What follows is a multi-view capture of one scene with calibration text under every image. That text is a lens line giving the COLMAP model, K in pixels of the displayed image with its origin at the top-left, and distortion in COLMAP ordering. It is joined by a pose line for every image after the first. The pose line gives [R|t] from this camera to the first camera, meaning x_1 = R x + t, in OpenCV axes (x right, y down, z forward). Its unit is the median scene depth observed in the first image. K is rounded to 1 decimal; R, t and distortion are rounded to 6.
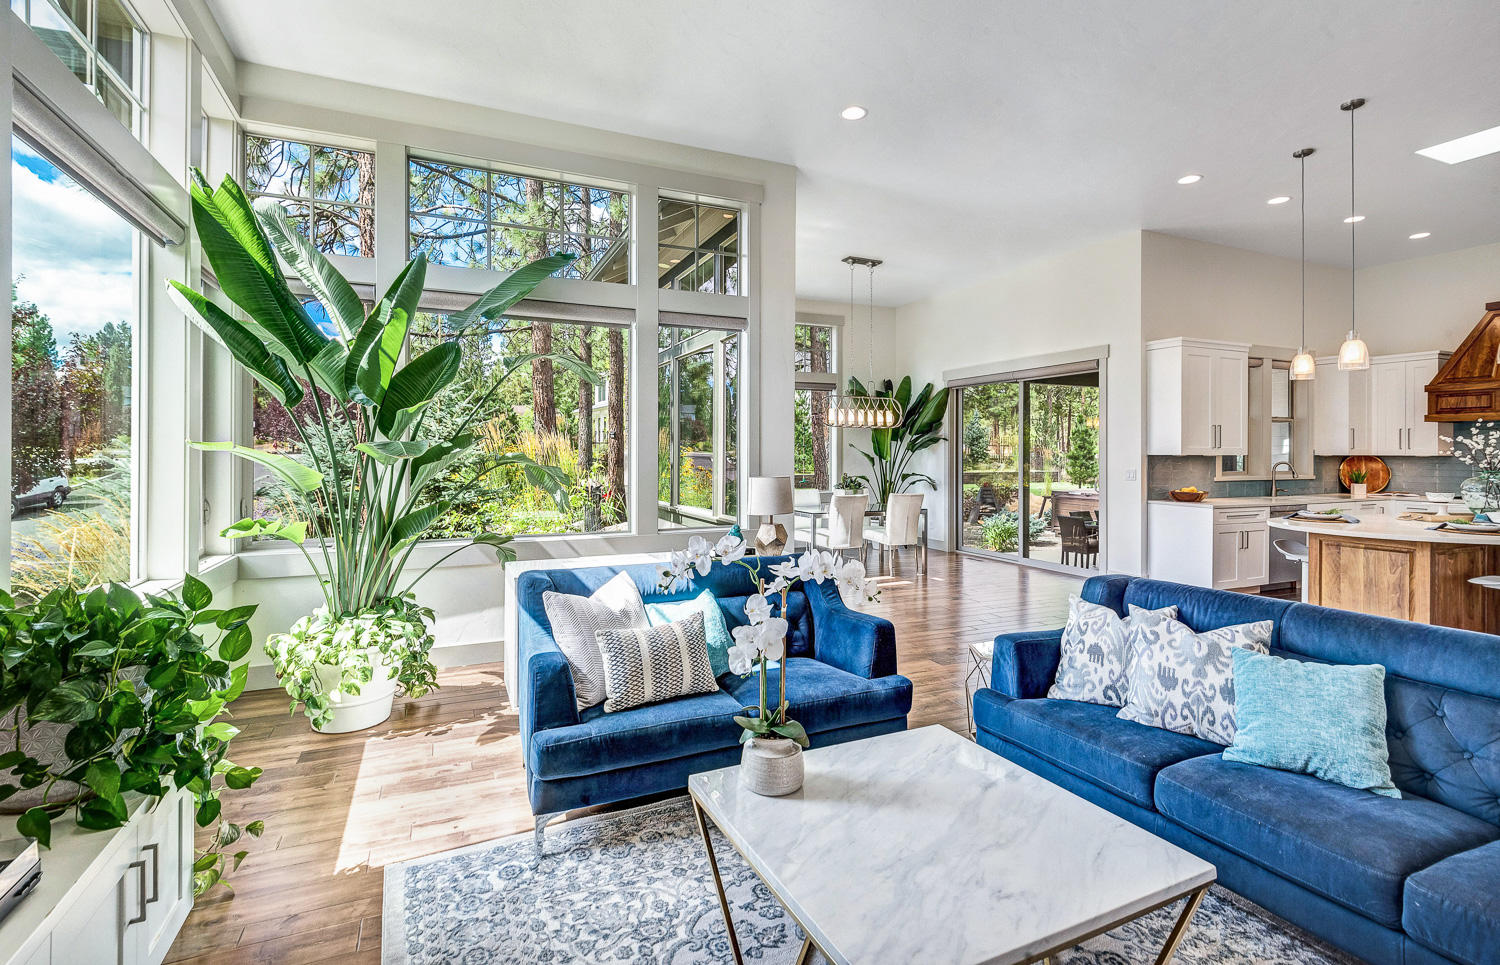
lens RADIAL K [[691.1, 0, 742.3], [0, 691.1, 460.1], [0, 0, 1]] dist [0.000436, -0.004278]
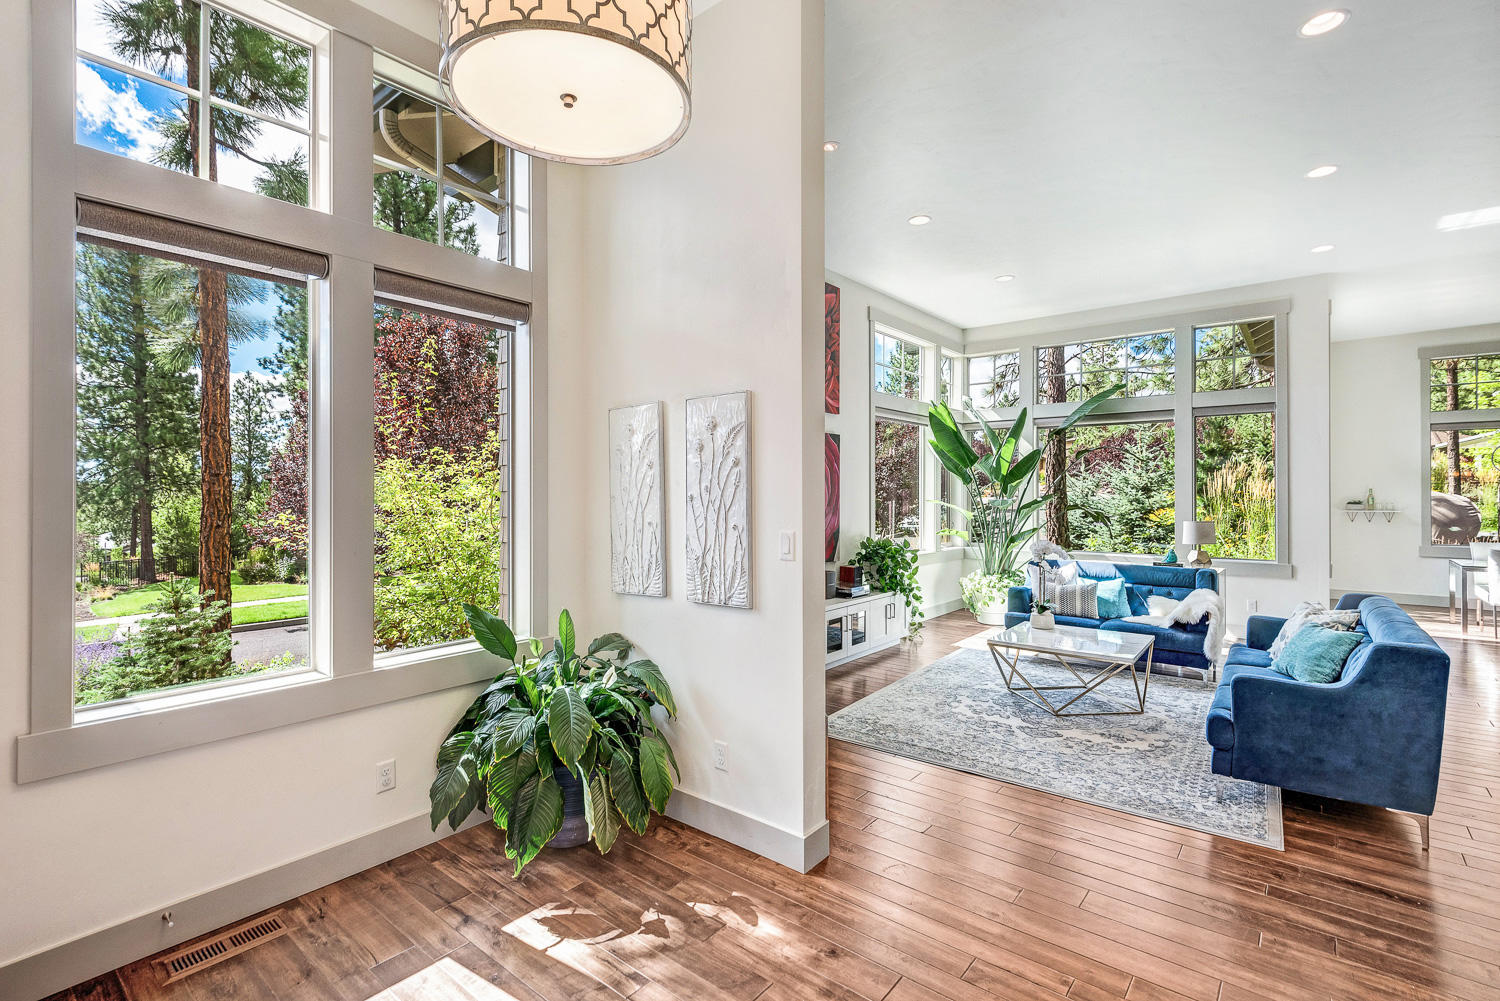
lens RADIAL K [[689.5, 0, 738.5], [0, 689.5, 477.4], [0, 0, 1]] dist [0.008210, -0.006132]
pose [[0.442952, -0.018371, -0.896357, 0.486487], [-0.009411, 0.999640, -0.025138, -0.013248], [0.896496, 0.019571, 0.442620, -0.330235]]
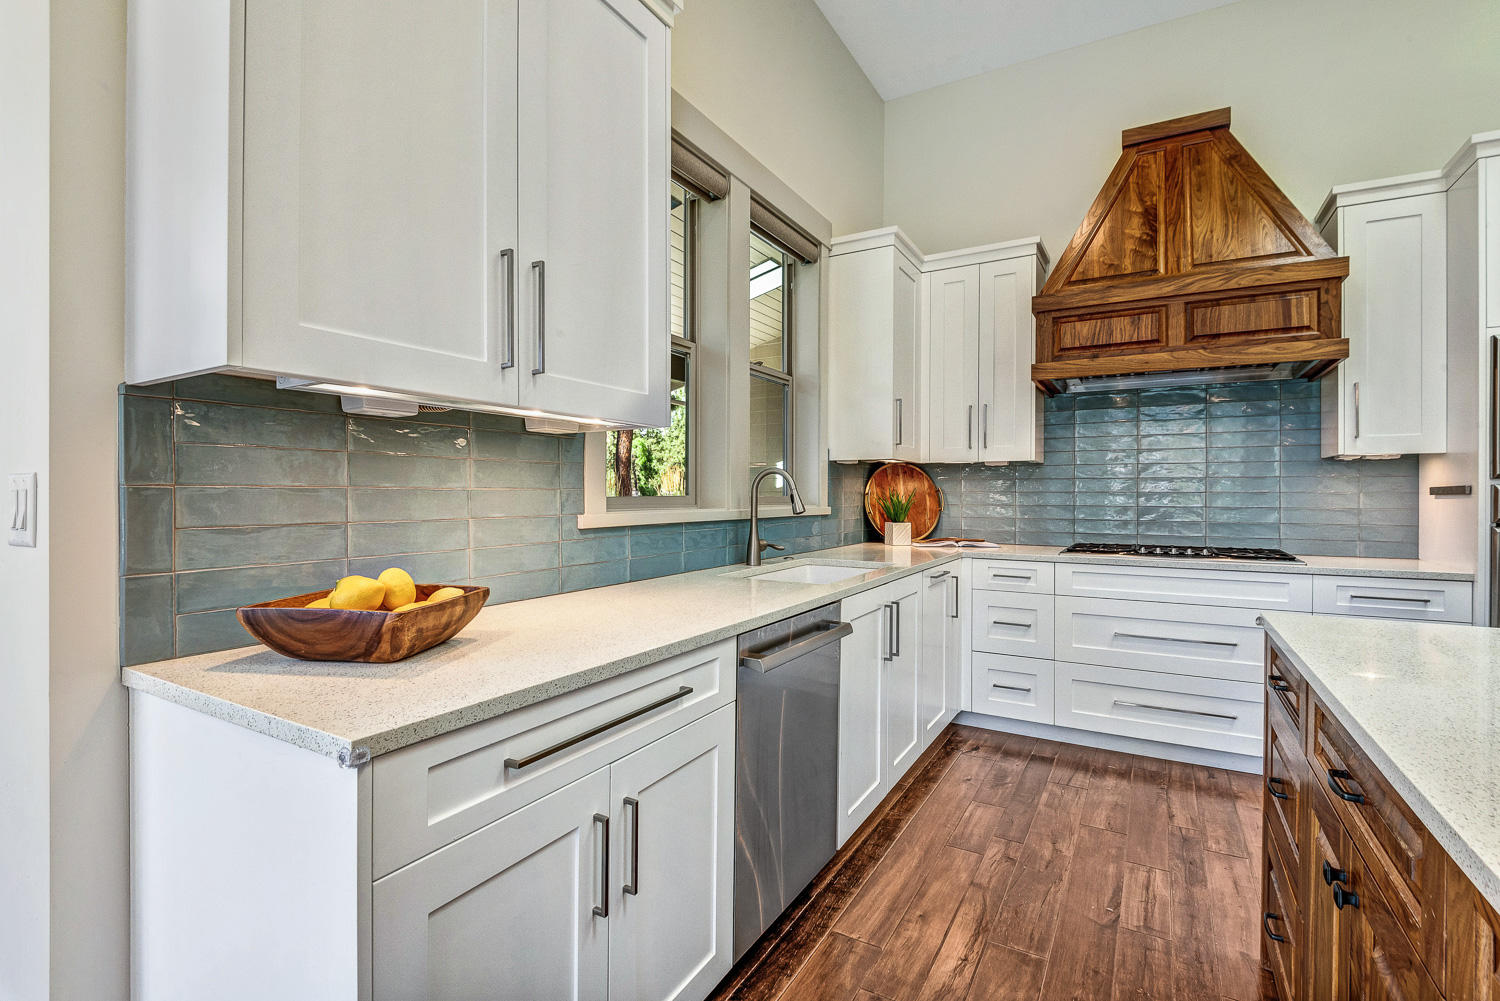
lens RADIAL K [[689.5, 0, 753.0], [0, 689.5, 500.2], [0, 0, 1]] dist [0.008210, -0.006132]
pose [[0.797569, -0.005745, 0.603200, 0.541145], [0.006143, 0.999980, 0.001402, 0.017713], [-0.603197, 0.002587, 0.797588, 0.698714]]
